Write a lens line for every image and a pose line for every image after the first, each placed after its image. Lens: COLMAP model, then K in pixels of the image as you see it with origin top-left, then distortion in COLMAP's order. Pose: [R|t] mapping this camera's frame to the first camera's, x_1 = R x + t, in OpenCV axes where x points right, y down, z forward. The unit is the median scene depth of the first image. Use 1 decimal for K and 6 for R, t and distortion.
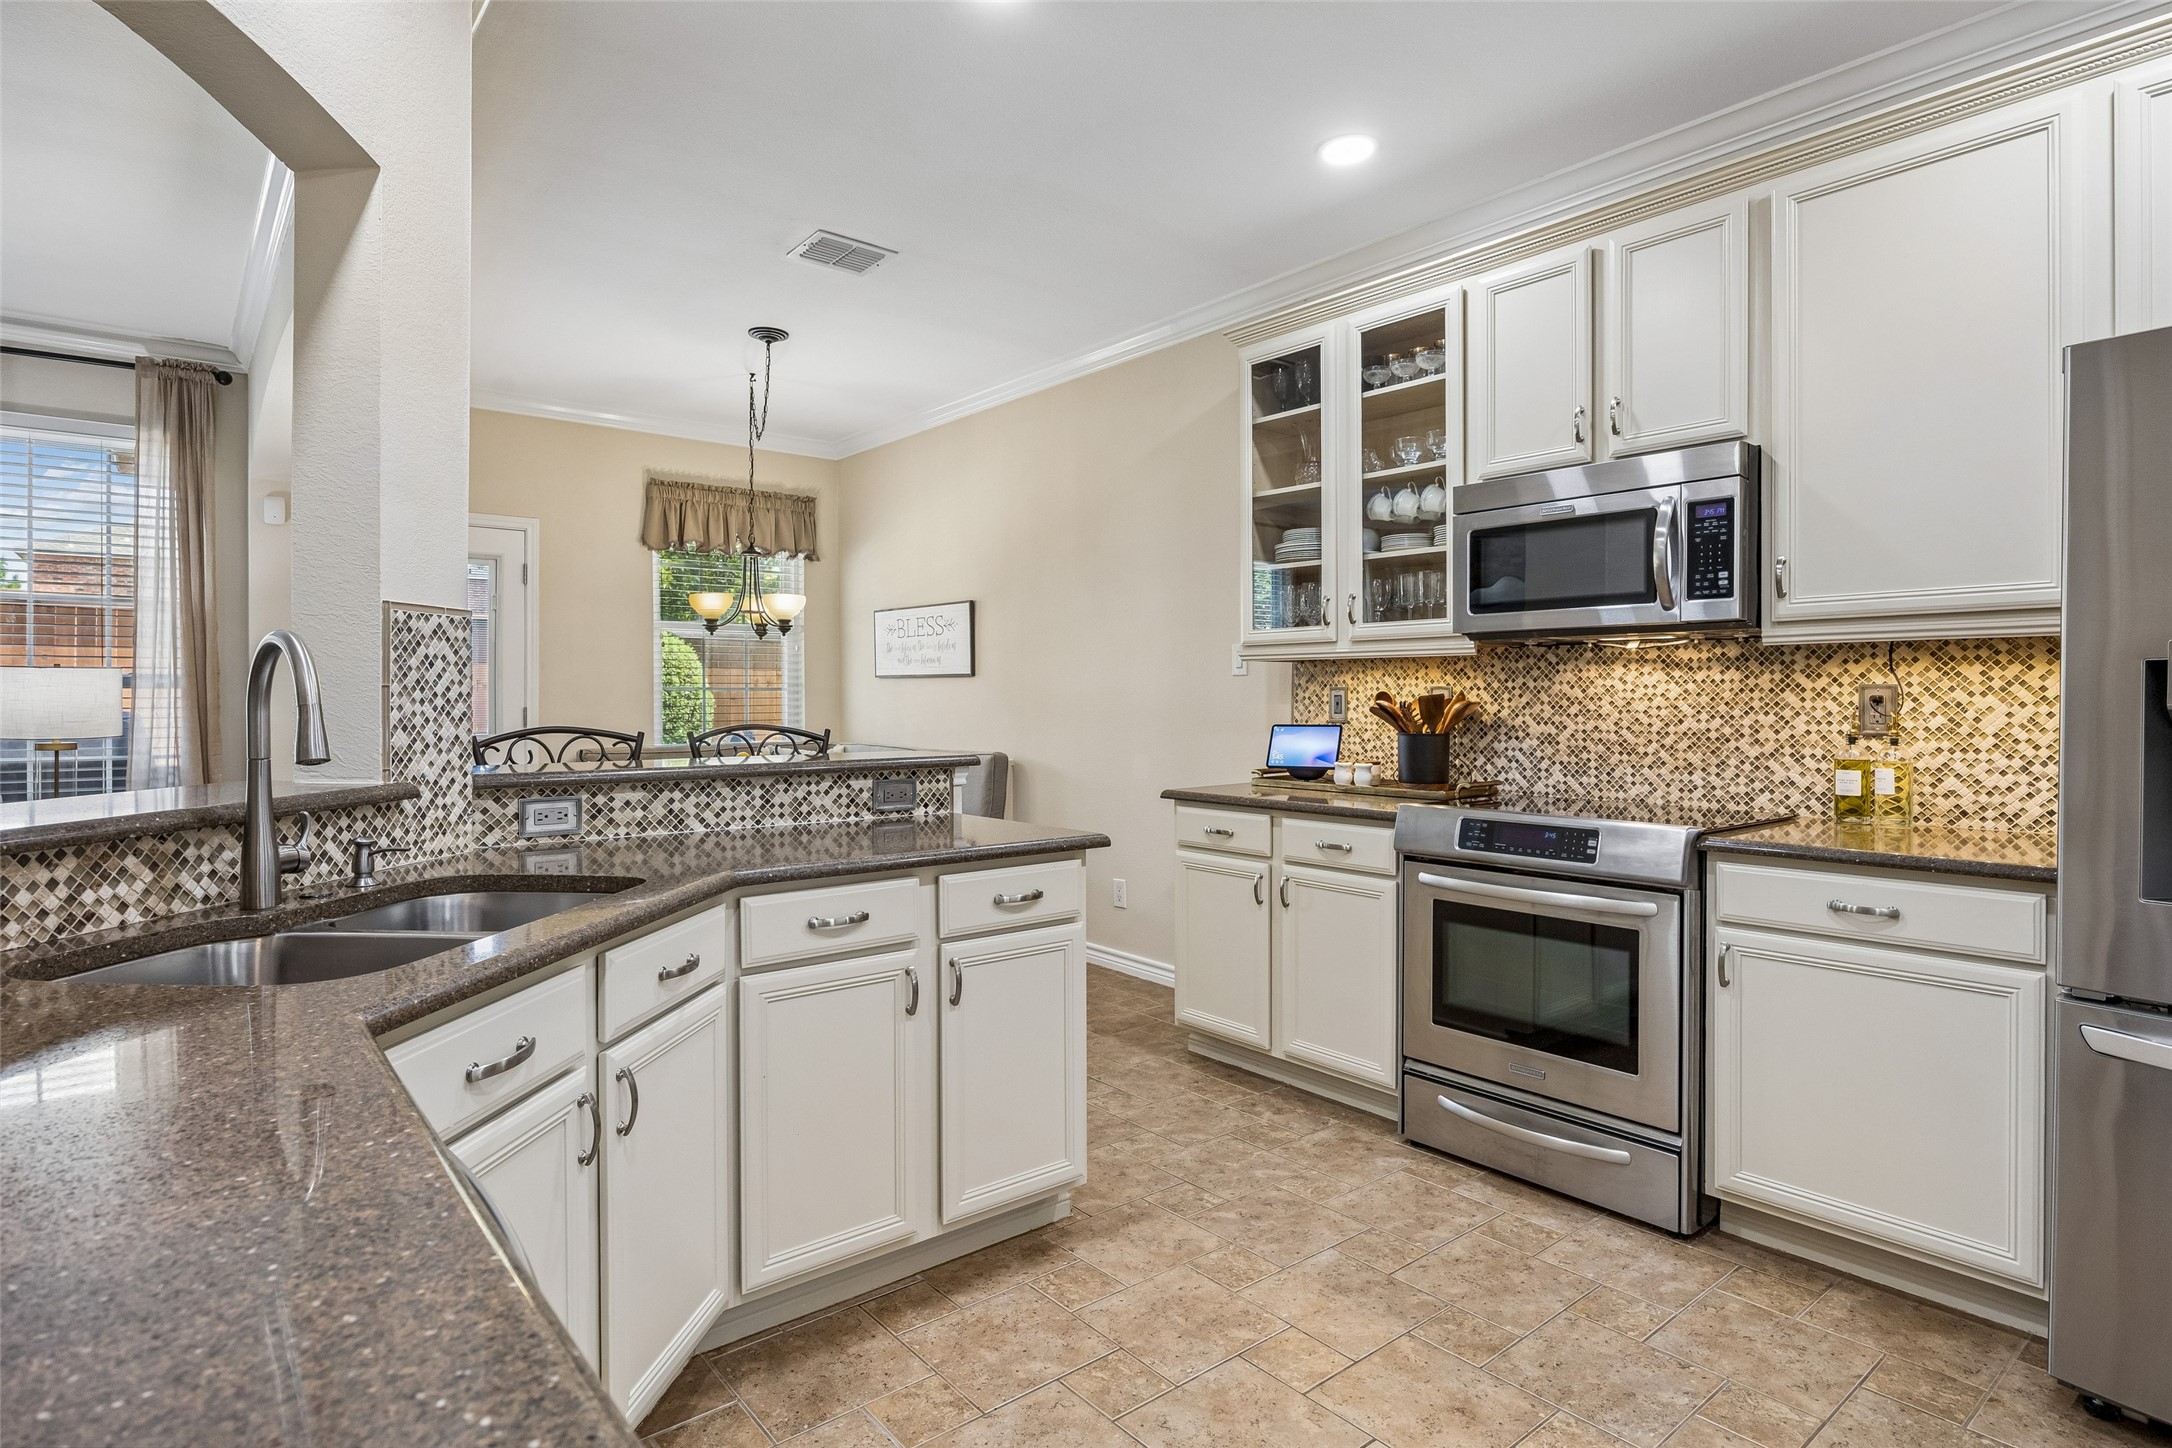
lens RADIAL K [[1116.6, 0, 1095.0], [0, 1116.6, 708.8], [0, 0, 1]] dist [-0.013115, 0.001519]
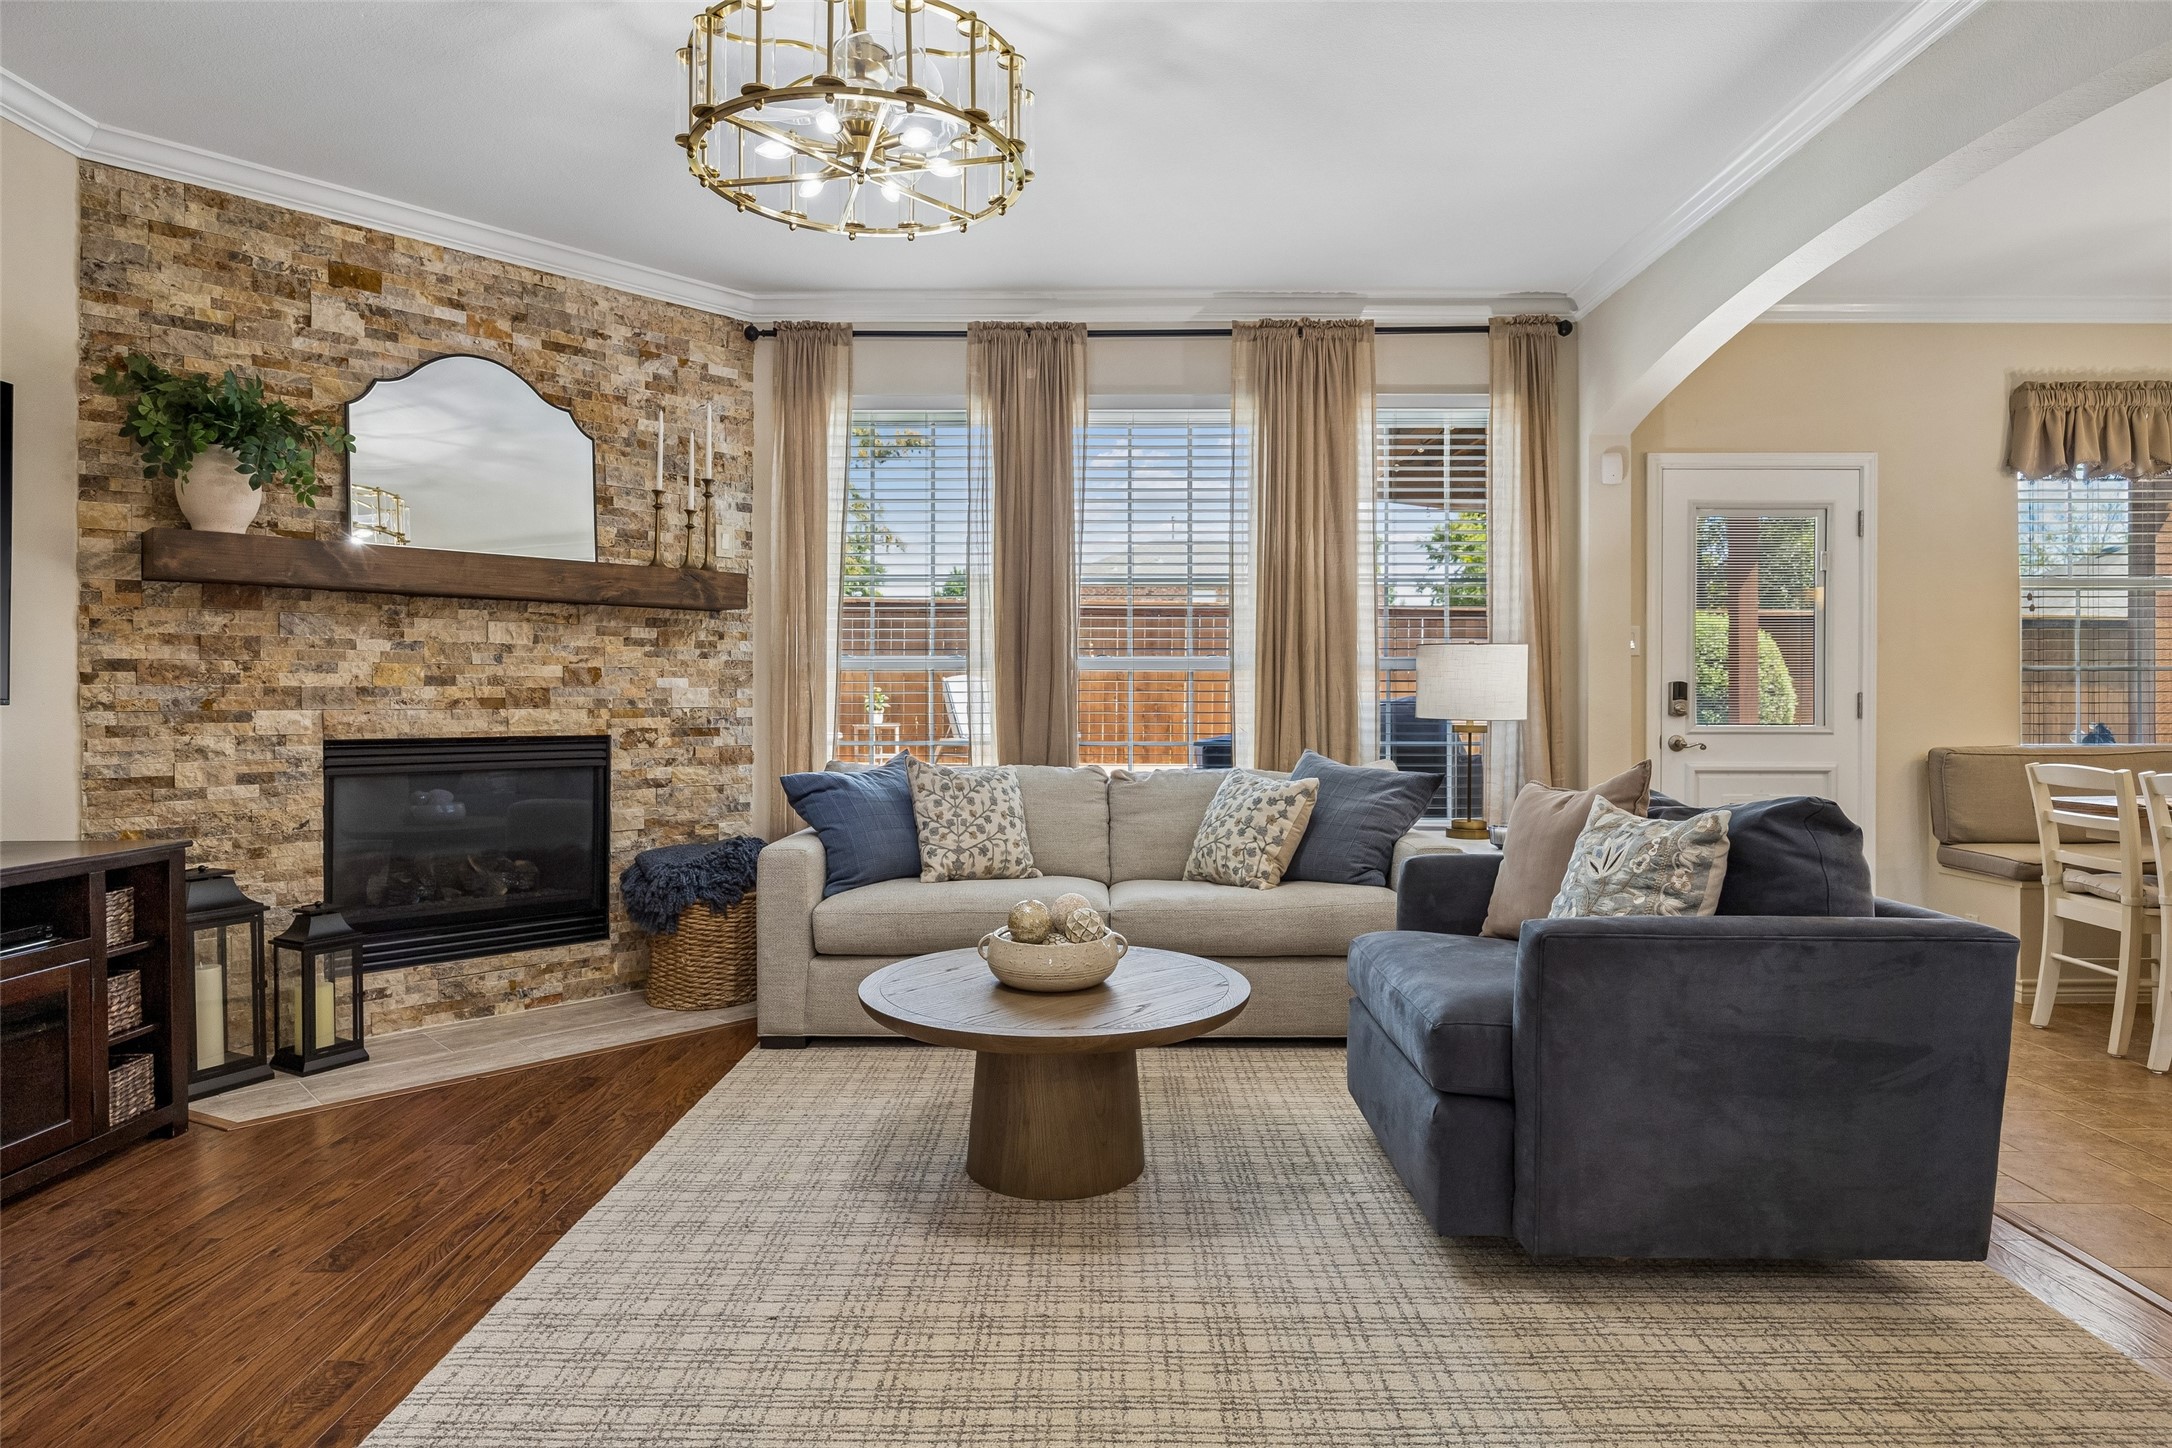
lens RADIAL K [[1195.0, 0, 1078.0], [0, 1195.0, 706.1], [0, 0, 1]] dist [-0.006134, 0.000499]
pose [[0.758379, 0.000554, -0.651813, -0.681207], [-0.006896, 0.999950, -0.007173, 0.030895], [0.651777, 0.009935, 0.758346, 0.004012]]
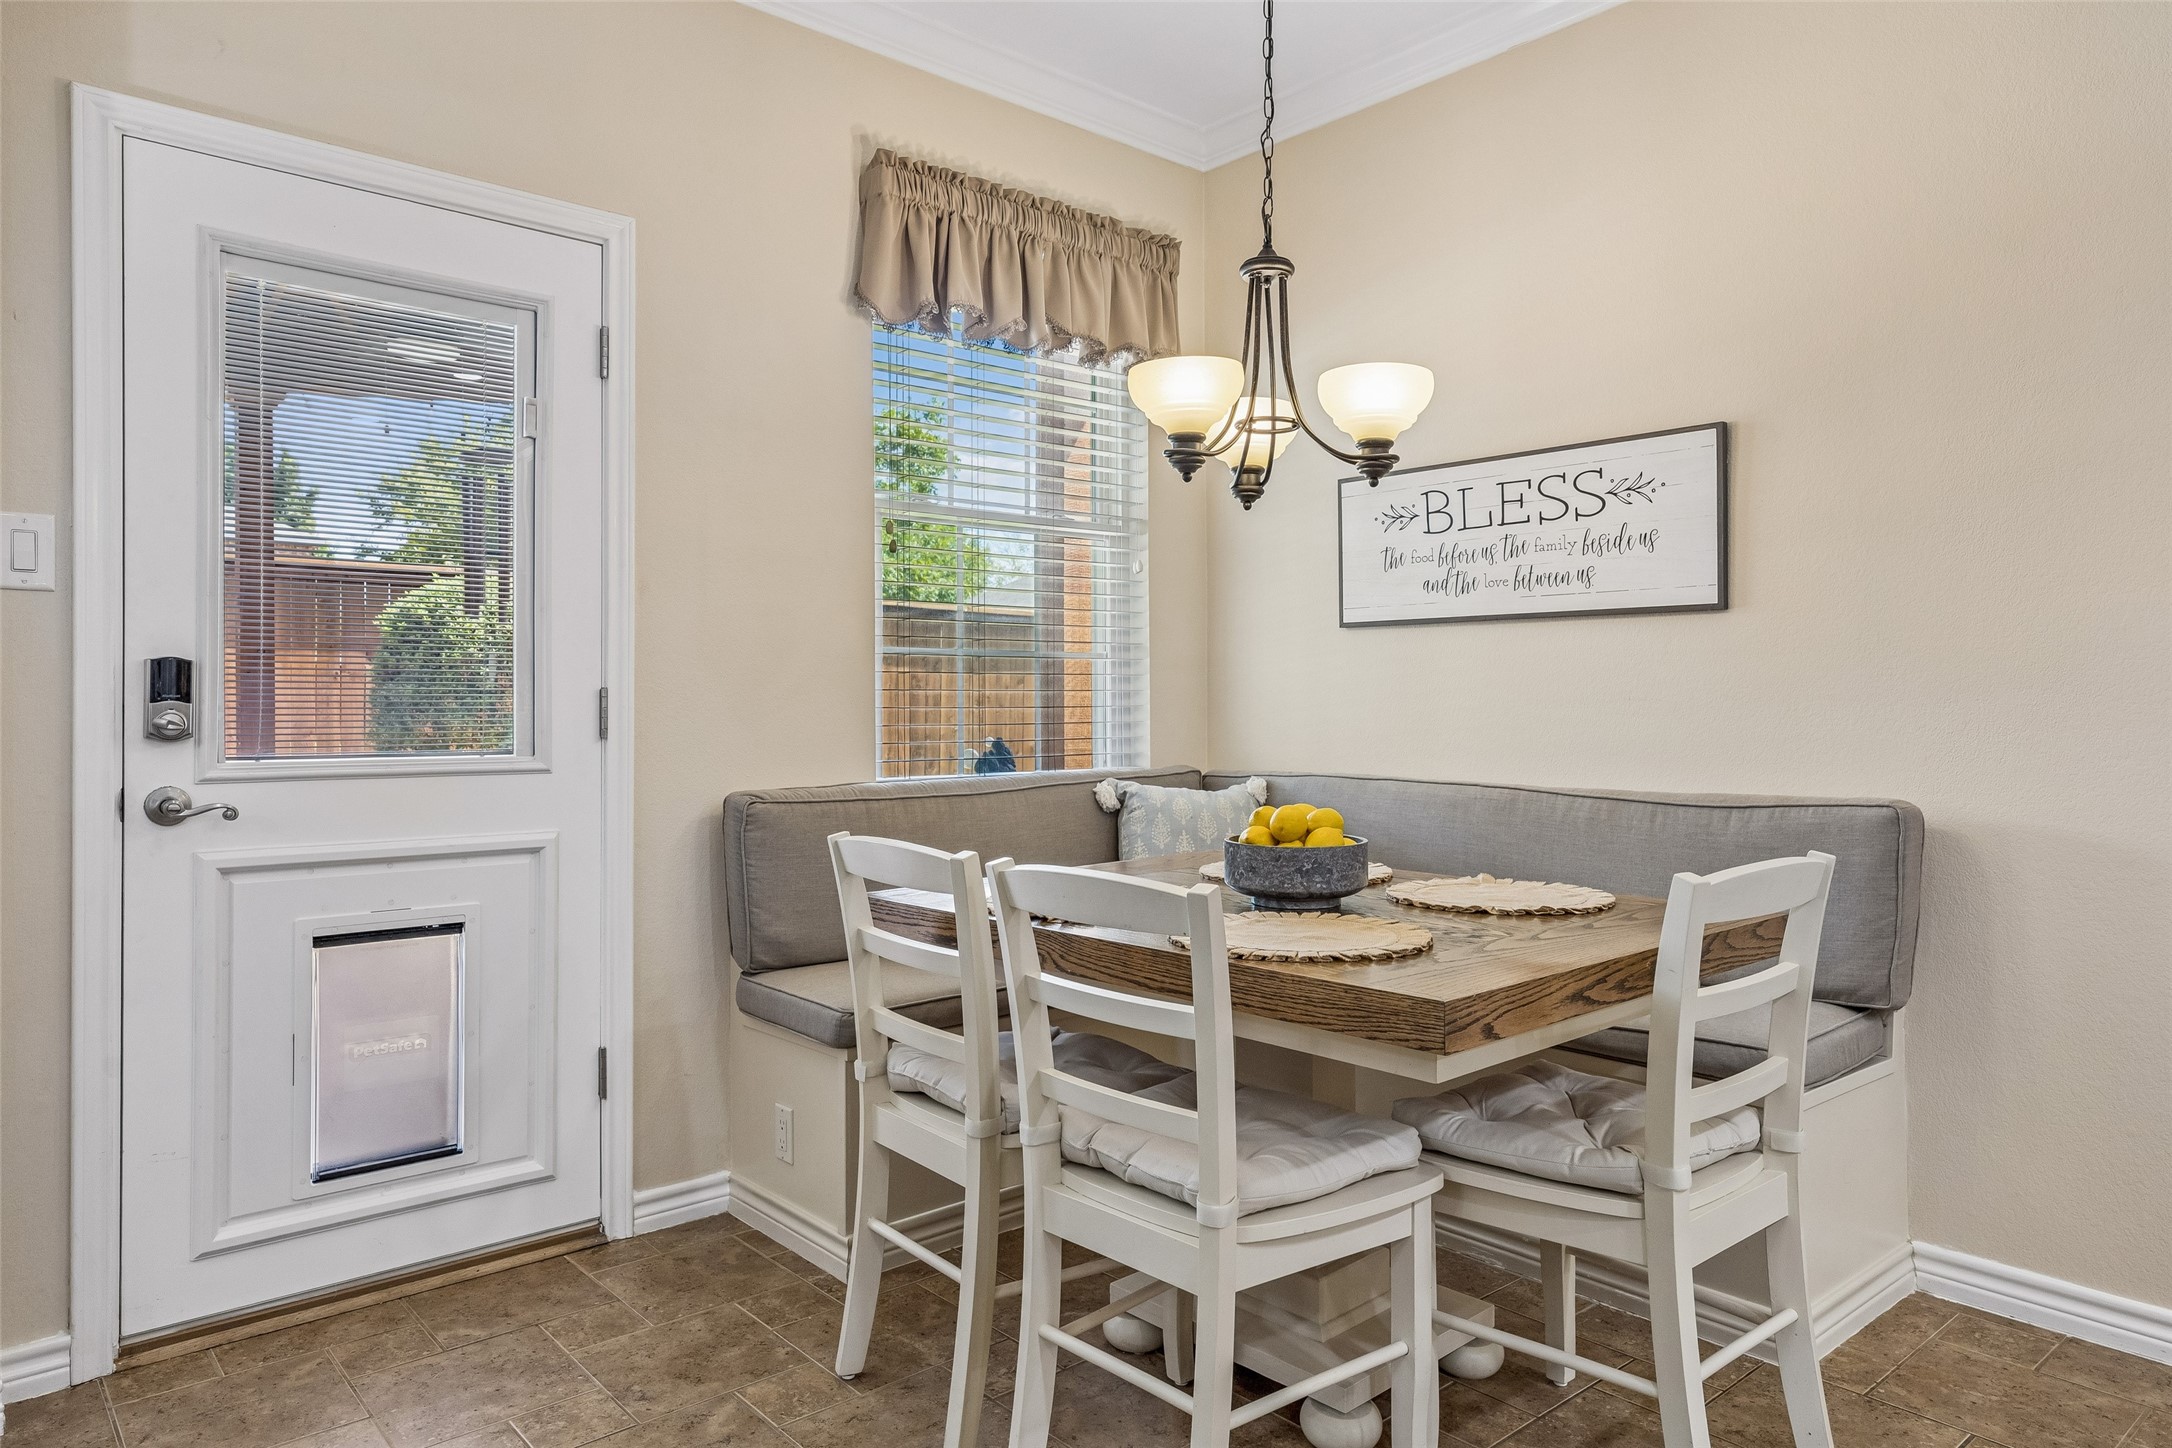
lens RADIAL K [[1377.3, 0, 1093.1], [0, 1377.3, 715.1], [0, 0, 1]] dist [0.009826, 0.003449]
pose [[0.999873, -0.002539, 0.015729, -0.615965], [0.002634, 0.999978, -0.006064, 0.019762], [-0.015713, 0.006105, 0.999858, 0.902152]]
